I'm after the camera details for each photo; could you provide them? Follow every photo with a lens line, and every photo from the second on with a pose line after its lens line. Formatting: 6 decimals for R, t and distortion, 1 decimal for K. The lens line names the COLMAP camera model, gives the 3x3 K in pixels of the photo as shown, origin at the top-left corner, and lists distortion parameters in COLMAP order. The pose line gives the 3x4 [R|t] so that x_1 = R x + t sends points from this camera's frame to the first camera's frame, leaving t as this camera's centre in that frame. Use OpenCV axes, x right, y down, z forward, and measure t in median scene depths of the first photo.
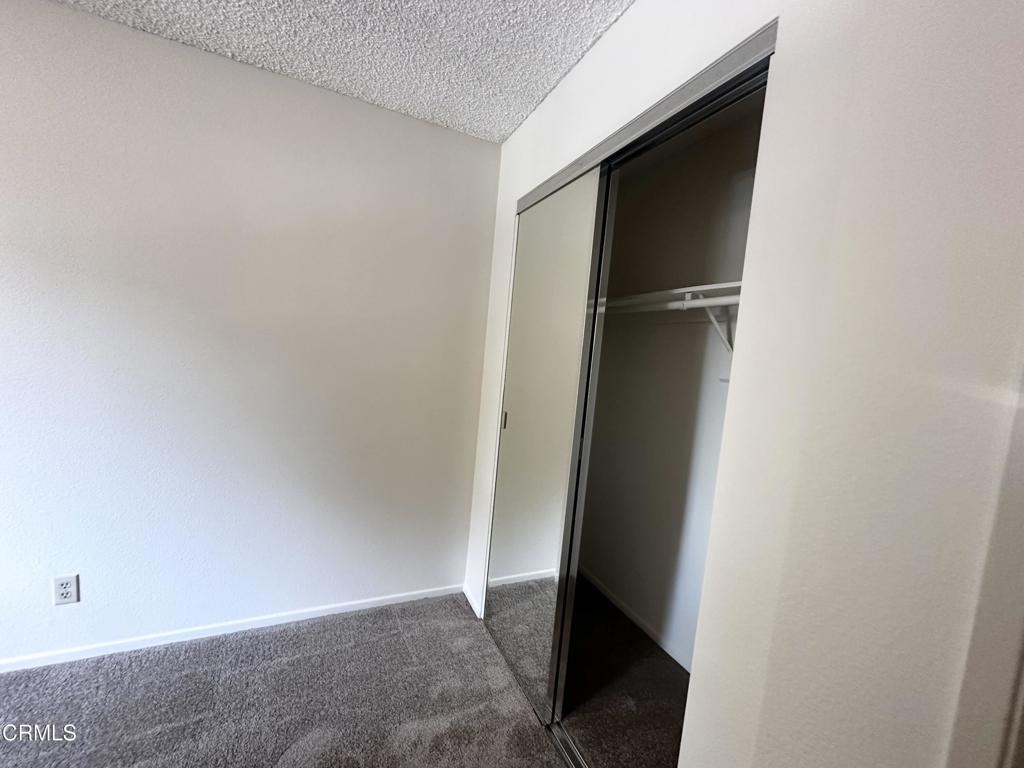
lens RADIAL K [[412.5, 0, 510.3], [0, 412.5, 385.3], [0, 0, 1]] dist [-0.004145, 0.000442]
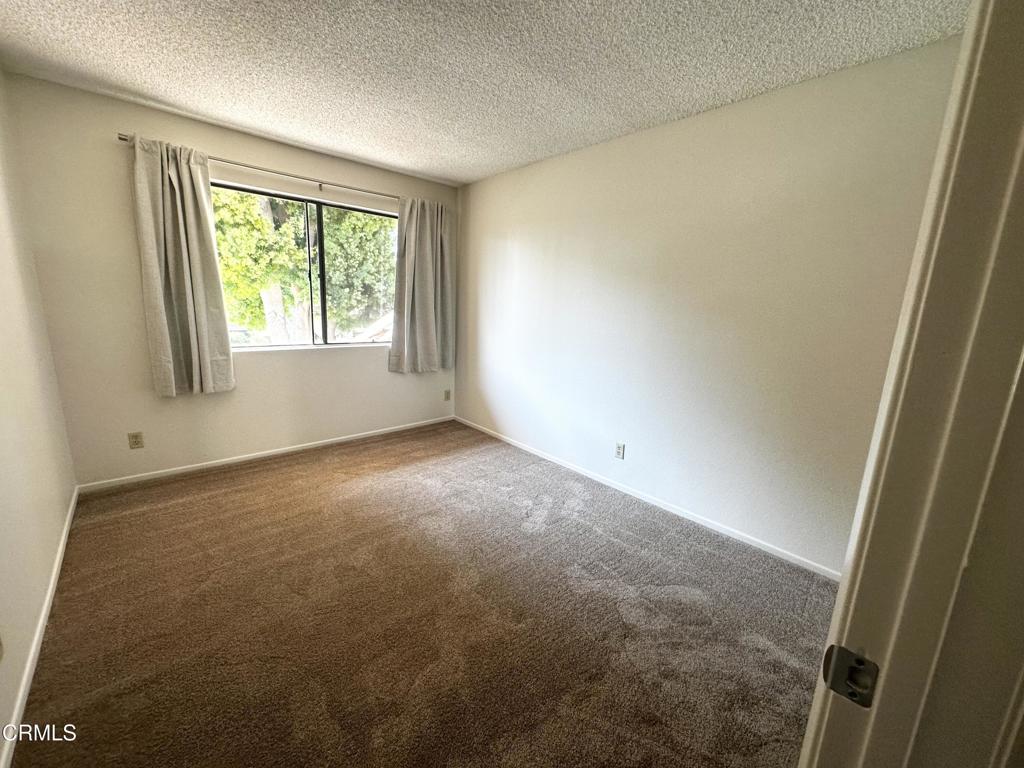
lens RADIAL K [[412.5, 0, 510.3], [0, 412.5, 385.3], [0, 0, 1]] dist [-0.004145, 0.000442]
pose [[0.294949, 0.116004, -0.948445, 0.521566], [-0.089202, 0.991611, 0.093543, 0.071988], [0.951340, 0.057013, 0.302822, -0.059639]]
